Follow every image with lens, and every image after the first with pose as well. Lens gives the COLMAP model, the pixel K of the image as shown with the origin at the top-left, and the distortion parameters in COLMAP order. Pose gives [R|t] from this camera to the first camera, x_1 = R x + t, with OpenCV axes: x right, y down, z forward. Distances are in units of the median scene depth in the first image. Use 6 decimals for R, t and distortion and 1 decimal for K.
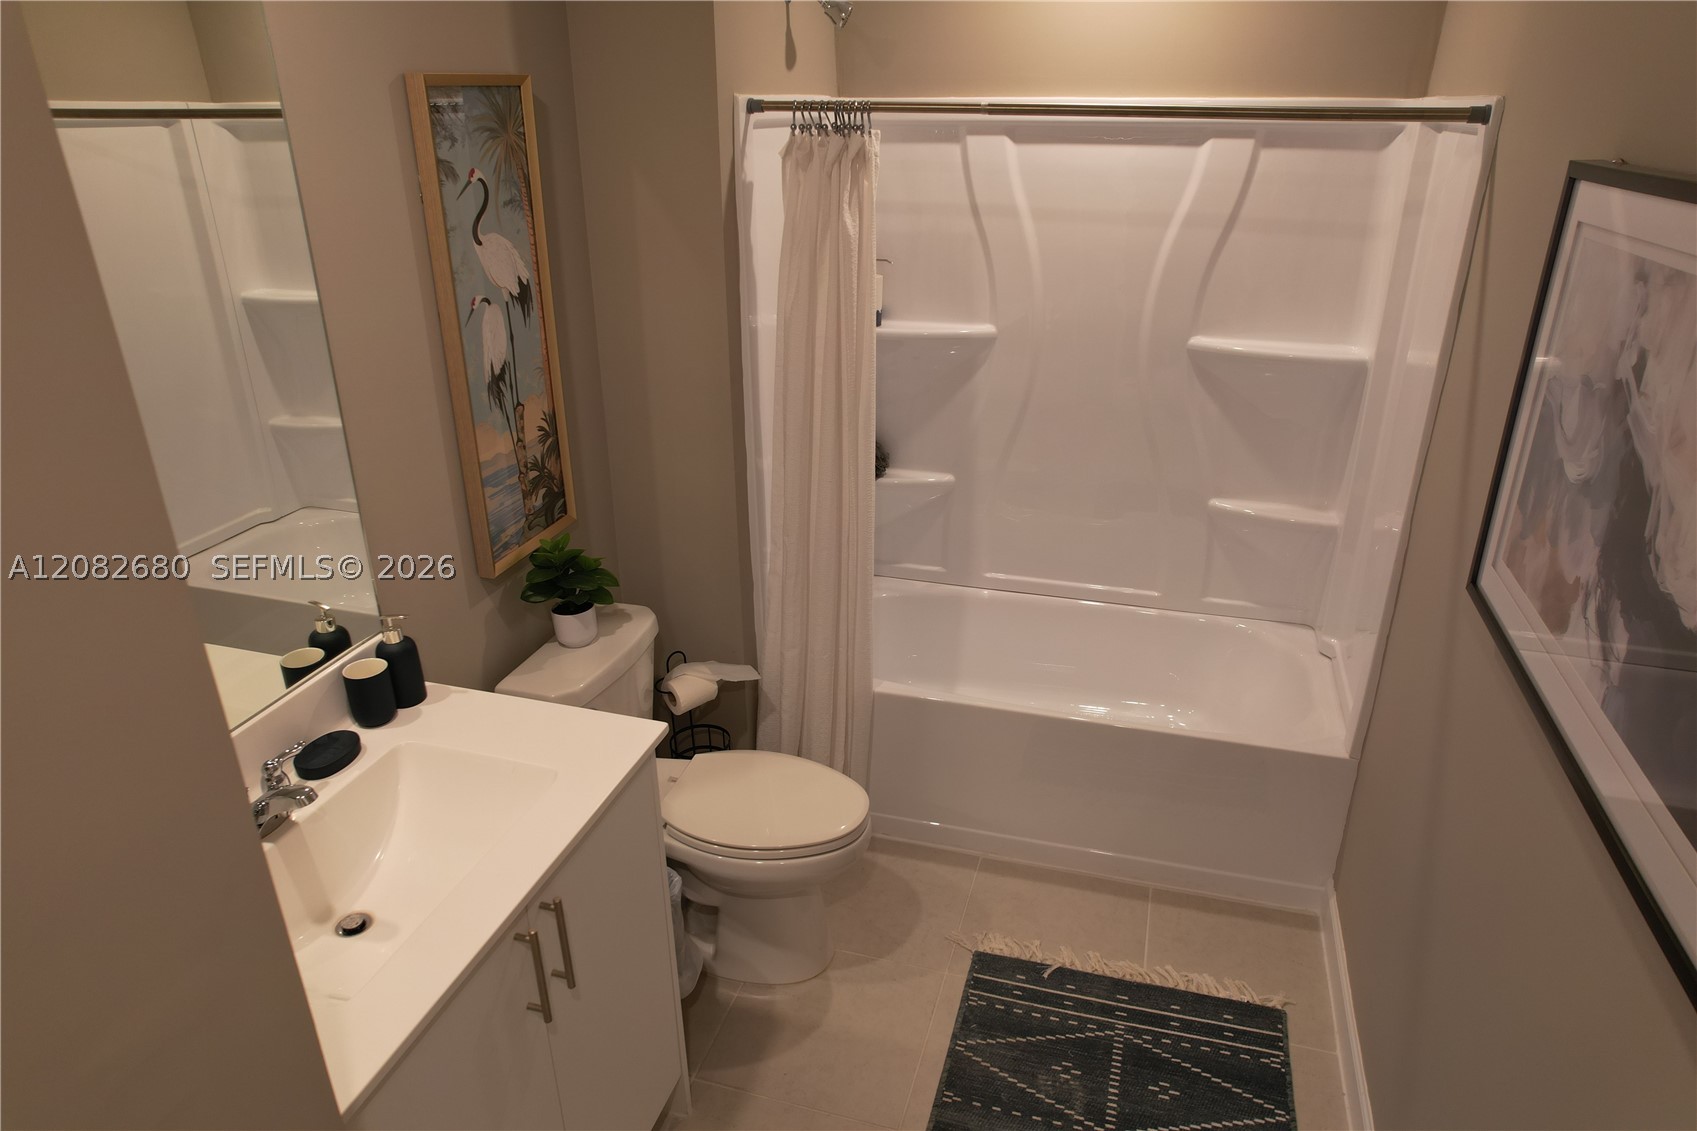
lens RADIAL K [[1083.8, 0, 854.9], [0, 1083.8, 569.0], [0, 0, 1]] dist [-0.073449, 0.064102]
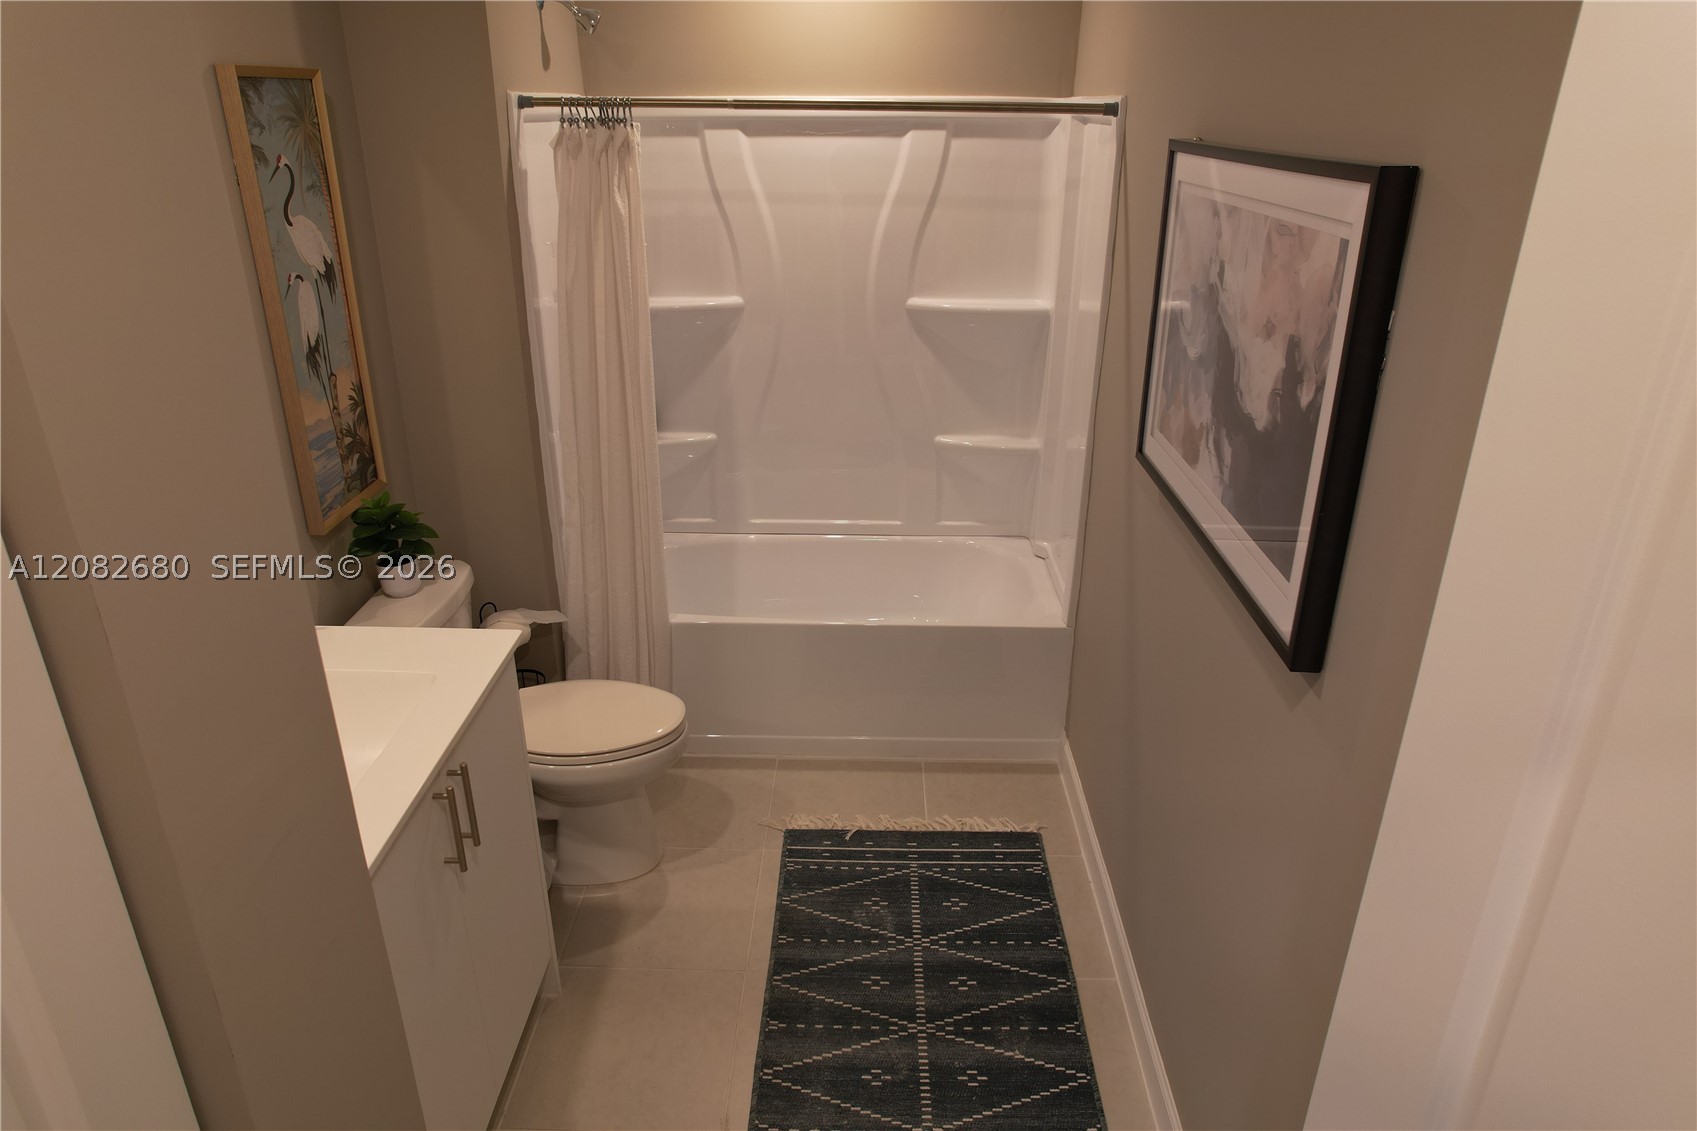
lens RADIAL K [[1083.8, 0, 851.4], [0, 1083.8, 574.0], [0, 0, 1]] dist [-0.073449, 0.064102]
pose [[0.963799, -0.097517, 0.248157, -0.088114], [0.097859, 0.995140, 0.010988, 0.081542], [-0.248022, 0.013694, 0.968658, -0.161466]]
